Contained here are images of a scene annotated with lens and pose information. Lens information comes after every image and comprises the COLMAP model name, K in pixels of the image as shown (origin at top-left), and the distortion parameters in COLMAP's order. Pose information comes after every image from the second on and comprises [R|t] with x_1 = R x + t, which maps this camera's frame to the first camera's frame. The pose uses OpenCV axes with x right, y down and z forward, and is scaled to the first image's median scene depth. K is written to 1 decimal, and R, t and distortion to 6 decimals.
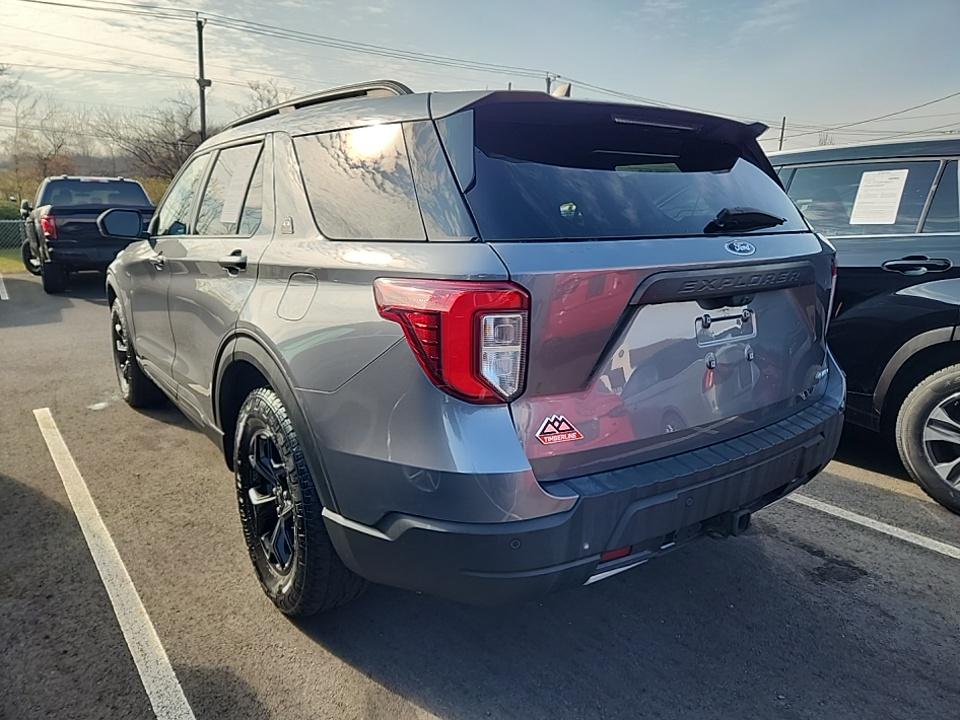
lens RADIAL K [[620.3, 0, 483.7], [0, 620.3, 356.0], [0, 0, 1]] dist [0.017907, -0.011226]
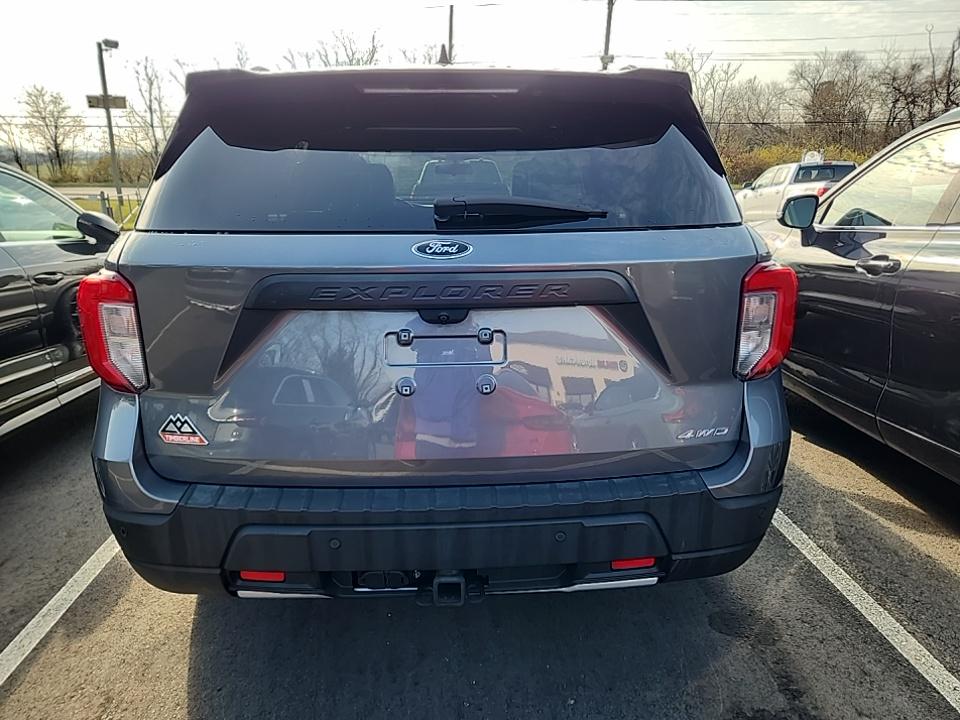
lens RADIAL K [[620.3, 0, 482.5], [0, 620.3, 366.5], [0, 0, 1]] dist [0.017907, -0.011226]
pose [[0.842801, 0.144506, -0.518463, 1.001114], [-0.114349, 0.989367, 0.089873, -0.120142], [0.525938, -0.016459, 0.850364, 0.421643]]
